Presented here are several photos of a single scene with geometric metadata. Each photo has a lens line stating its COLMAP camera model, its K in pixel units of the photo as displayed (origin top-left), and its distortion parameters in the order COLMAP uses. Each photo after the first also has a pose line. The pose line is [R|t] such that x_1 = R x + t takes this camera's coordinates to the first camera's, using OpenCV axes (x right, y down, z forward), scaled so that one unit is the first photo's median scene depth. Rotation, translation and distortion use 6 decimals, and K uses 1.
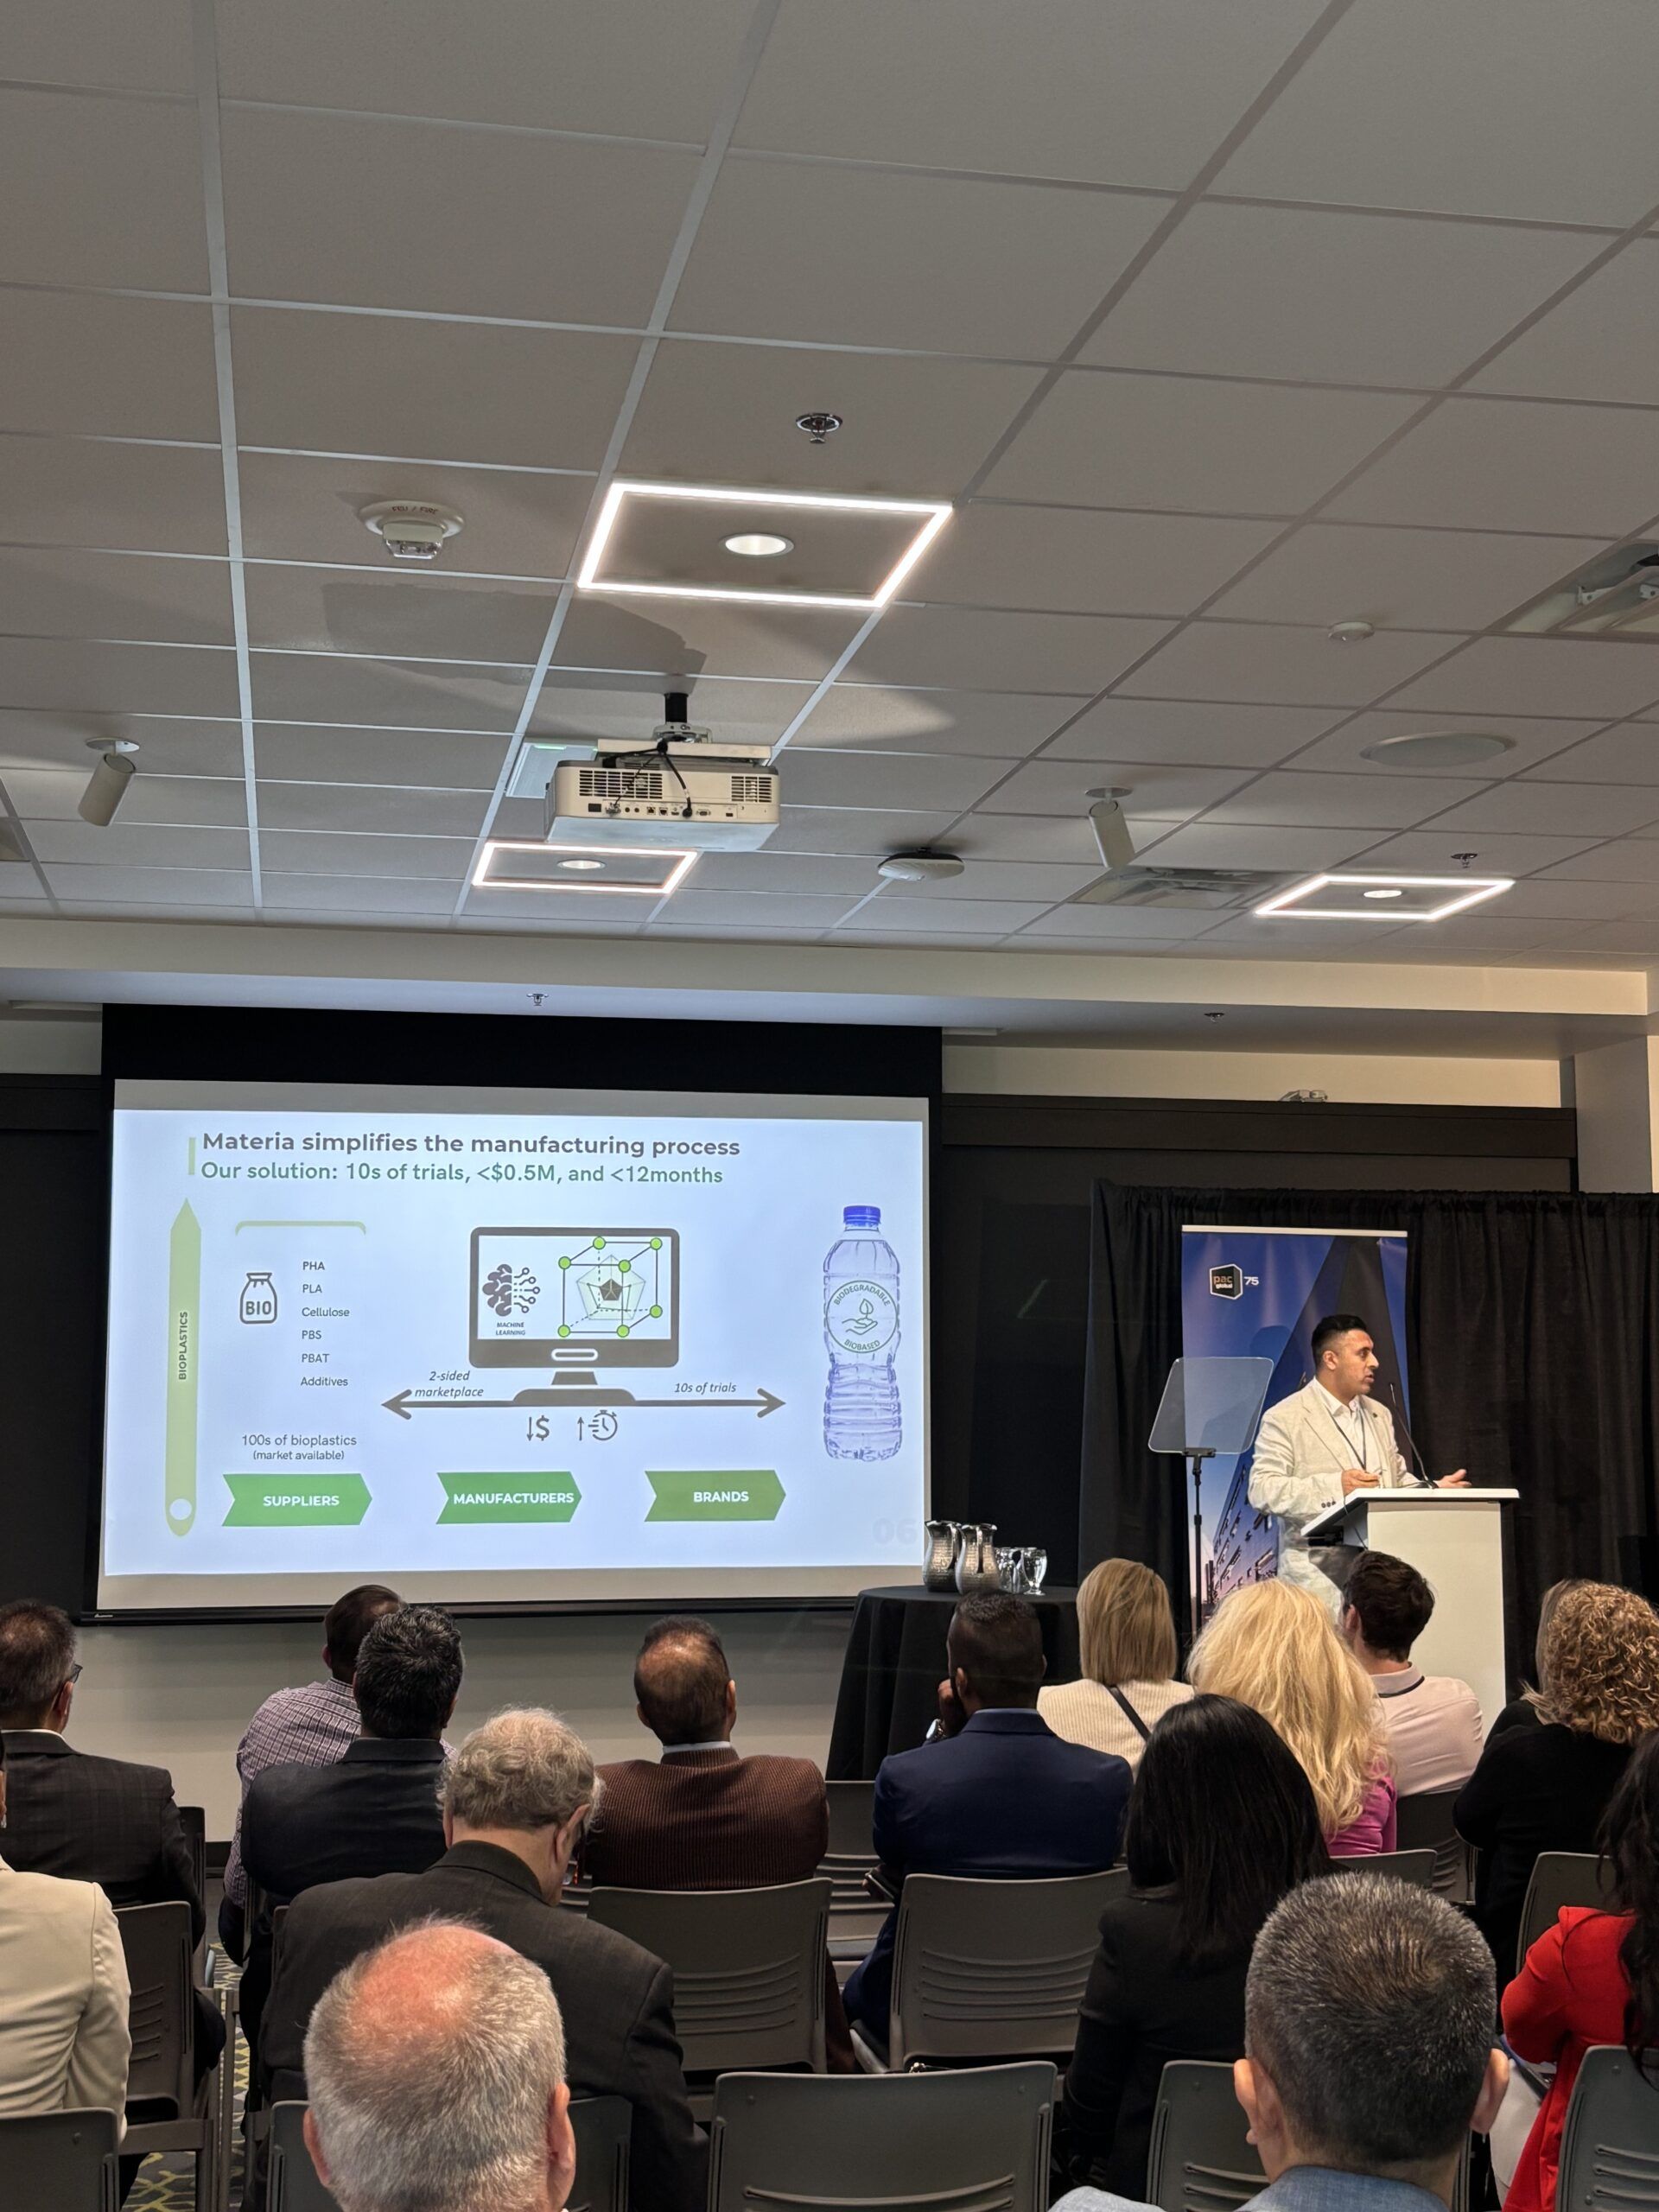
lens RADIAL K [[2789.0, 0, 832.5], [0, 2789.0, 1075.5], [0, 0, 1]] dist [0.242227, -0.956509]
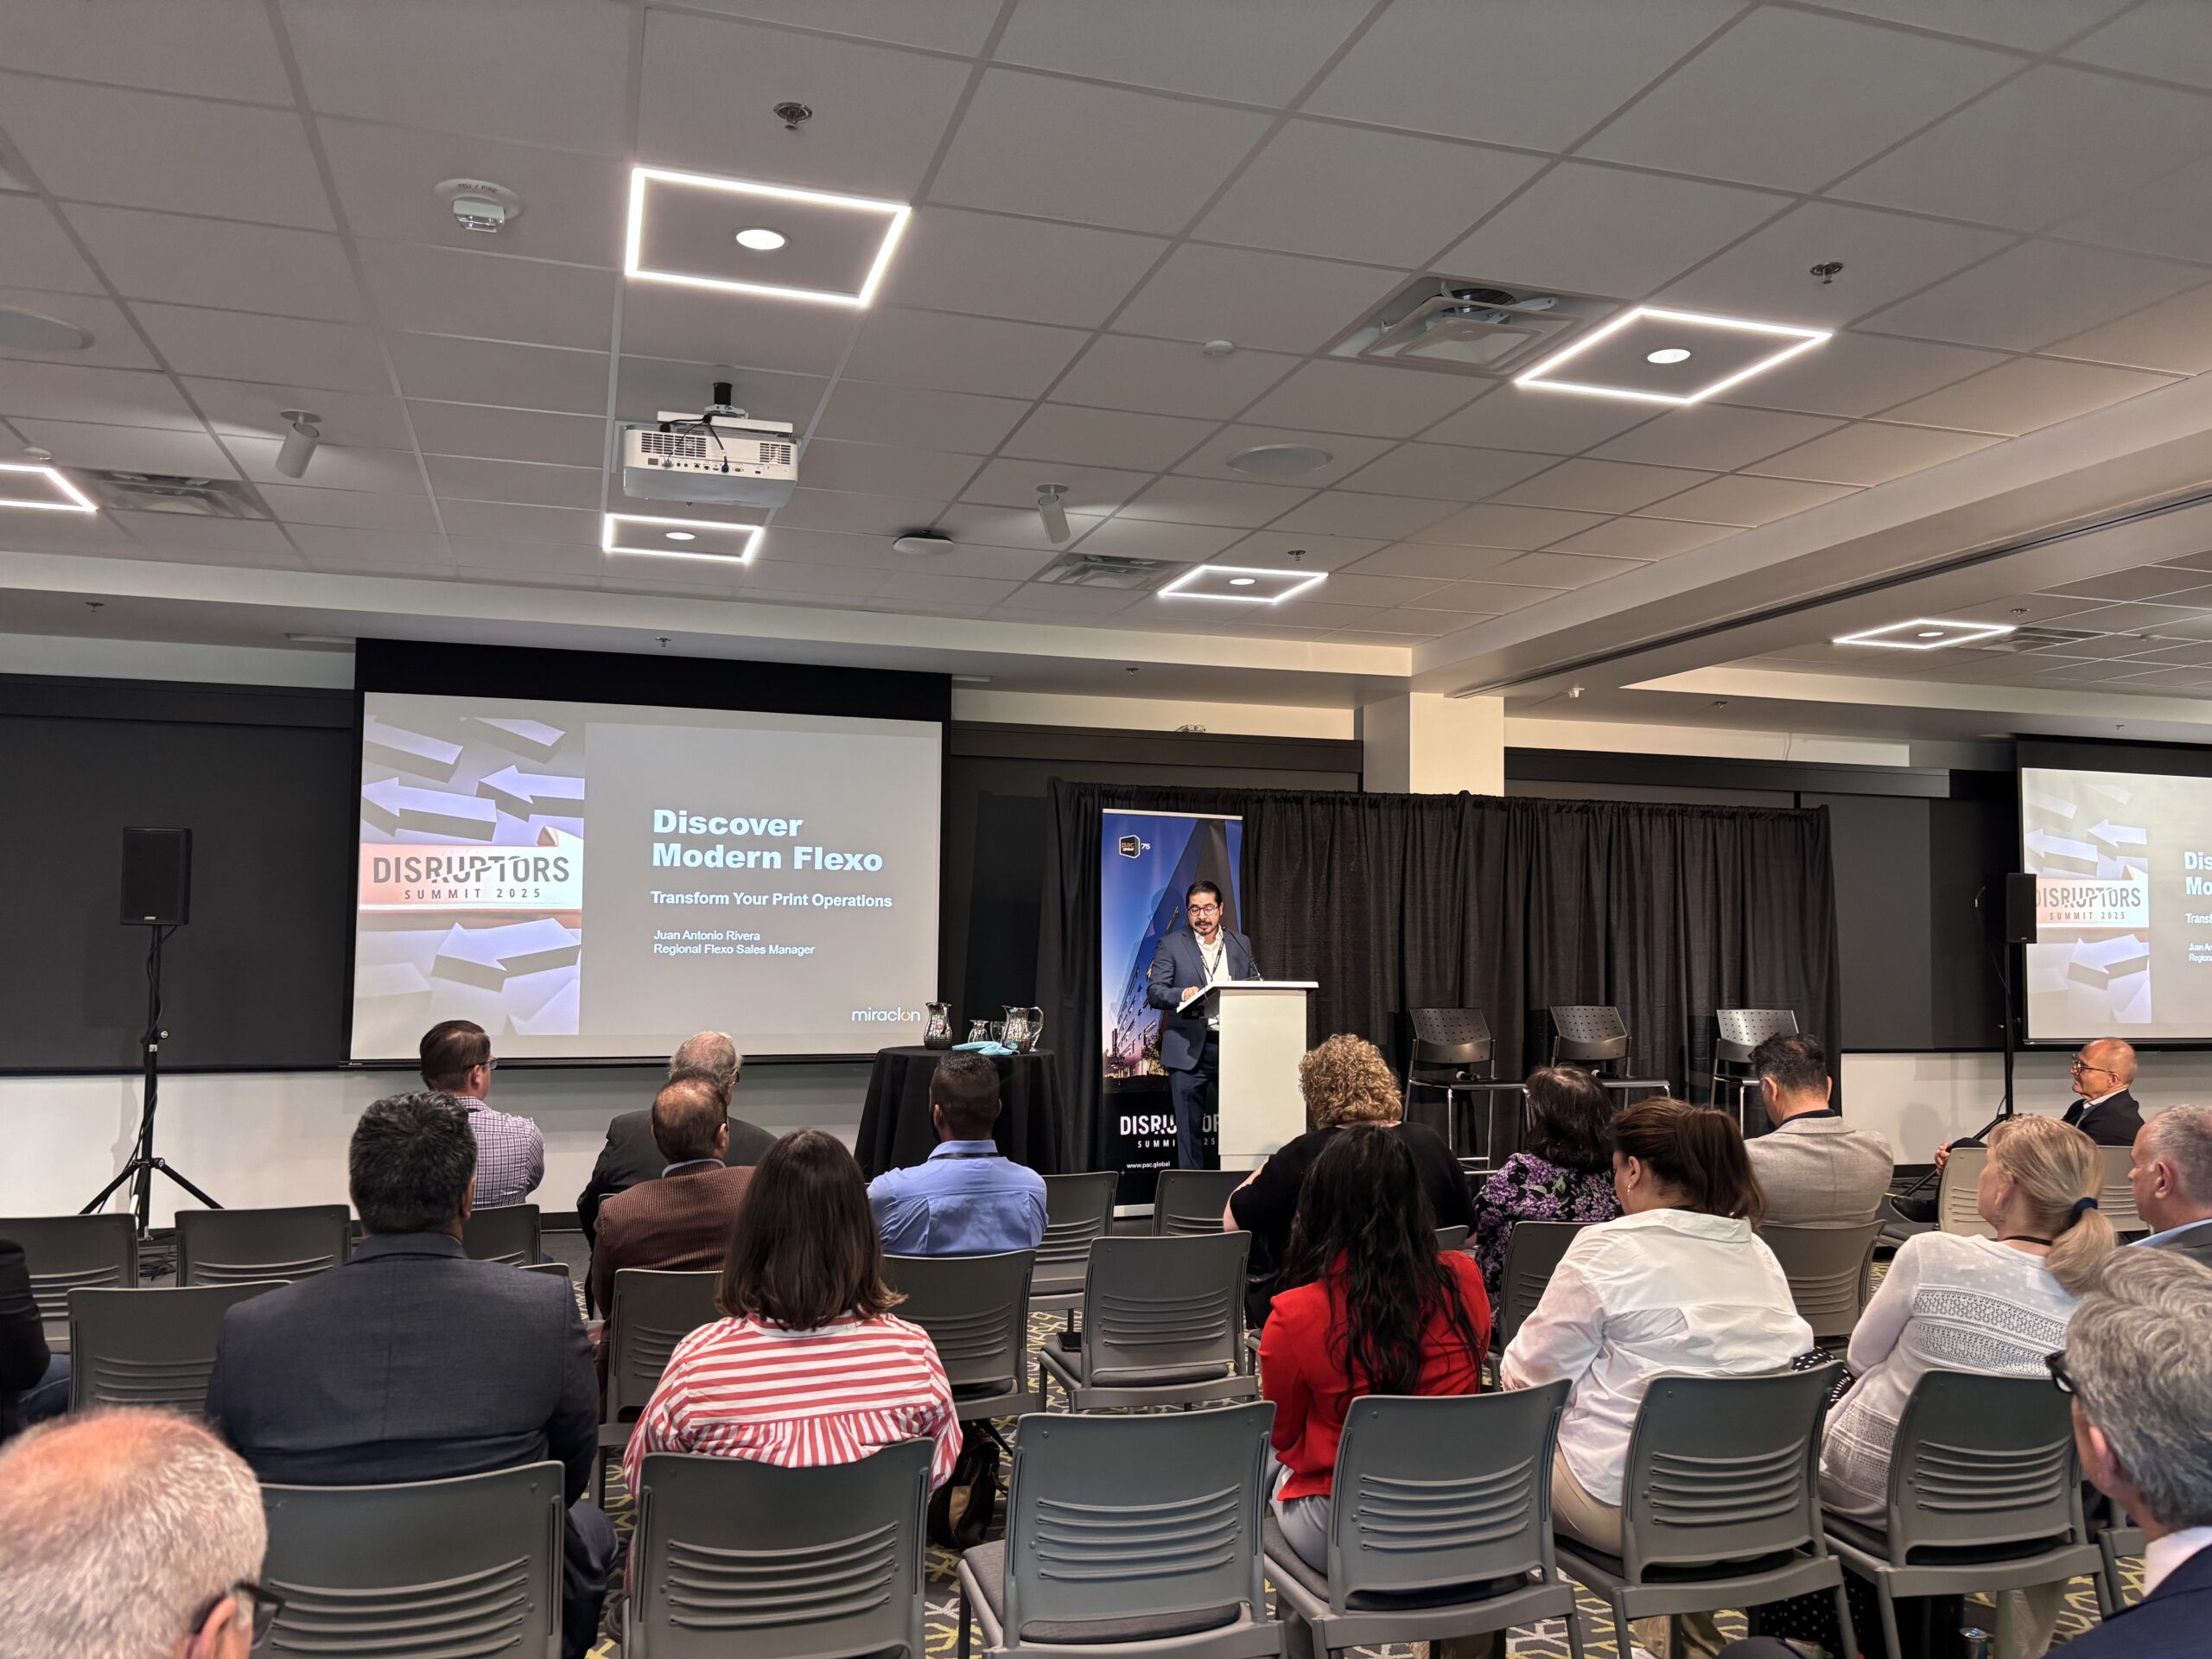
lens RADIAL K [[1686.1, 0, 1091.3], [0, 1686.1, 838.1], [0, 0, 1]] dist [0.157156, -0.514691]
pose [[0.994714, 0.016893, 0.101287, 0.029993], [-0.022573, 0.998220, 0.055201, 0.023058], [-0.100174, -0.057196, 0.993325, 0.121883]]
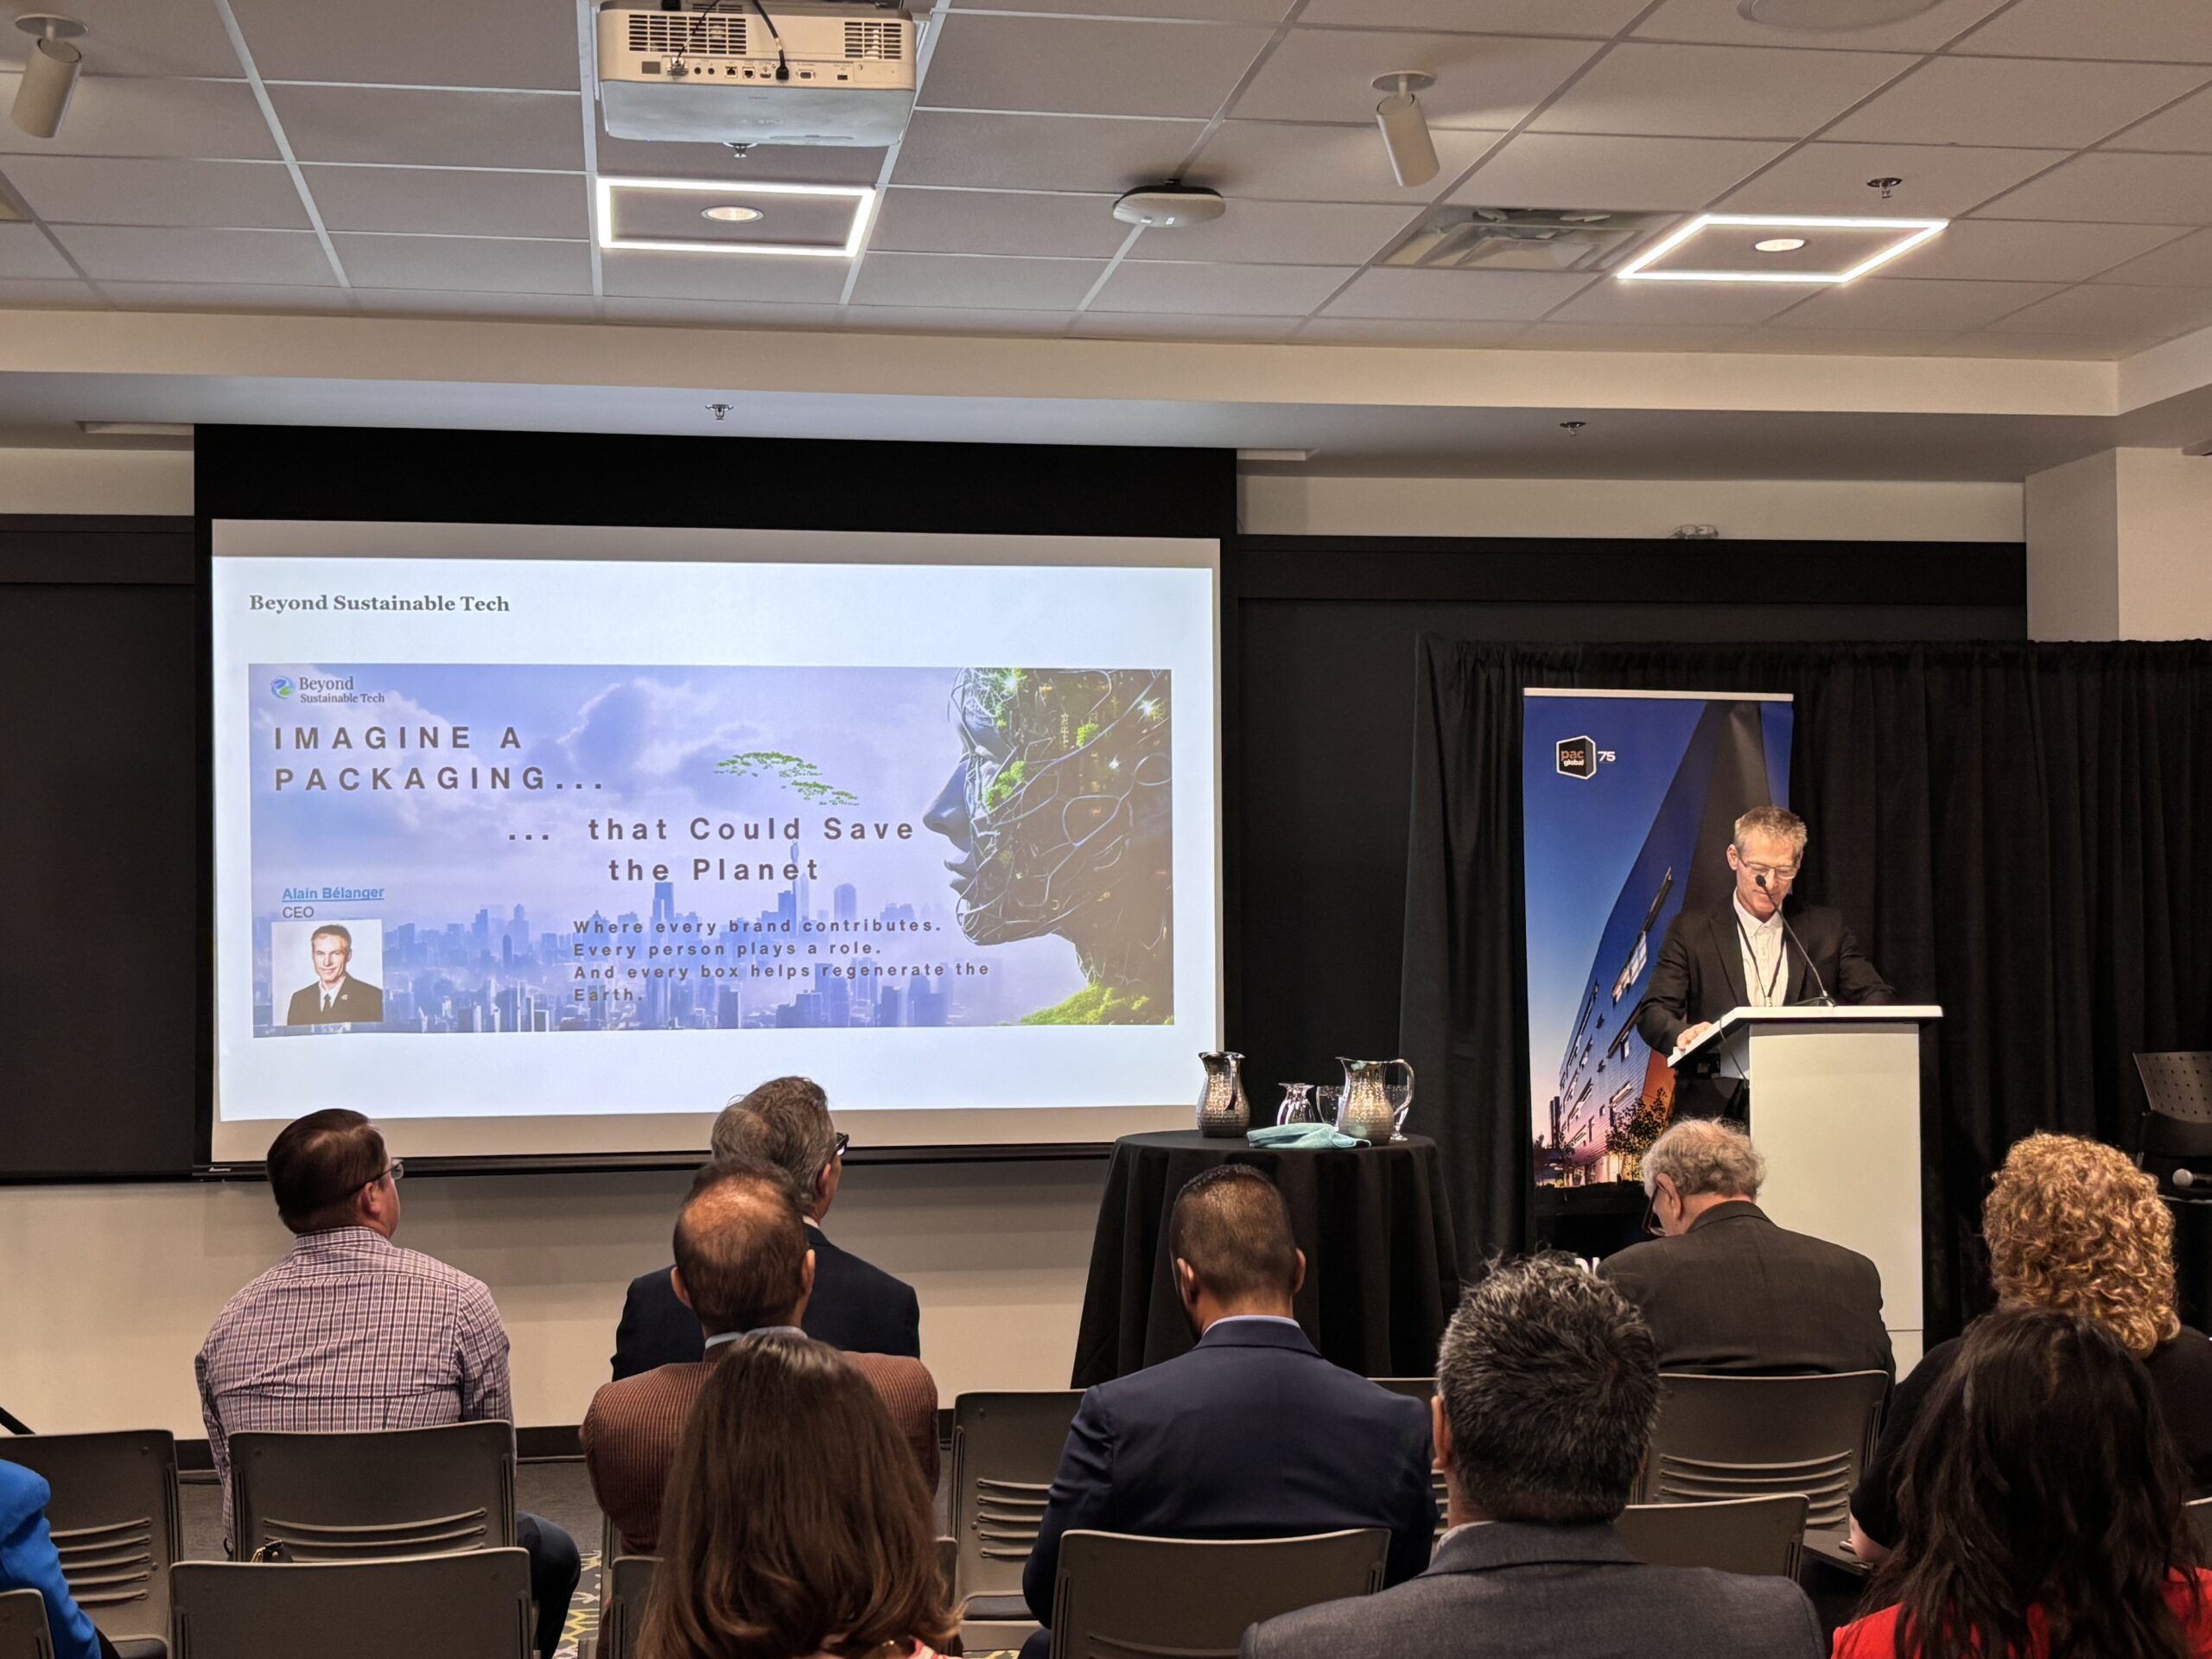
lens RADIAL K [[3000.2, 0, 1114.1], [0, 3000.2, 860.9], [0, 0, 1]] dist [0.227712, -0.879112]
pose [[0.999394, -0.008013, -0.033870, 0.041056], [0.011121, 0.995641, 0.092606, 0.025129], [0.032980, -0.092927, 0.995127, 0.152351]]
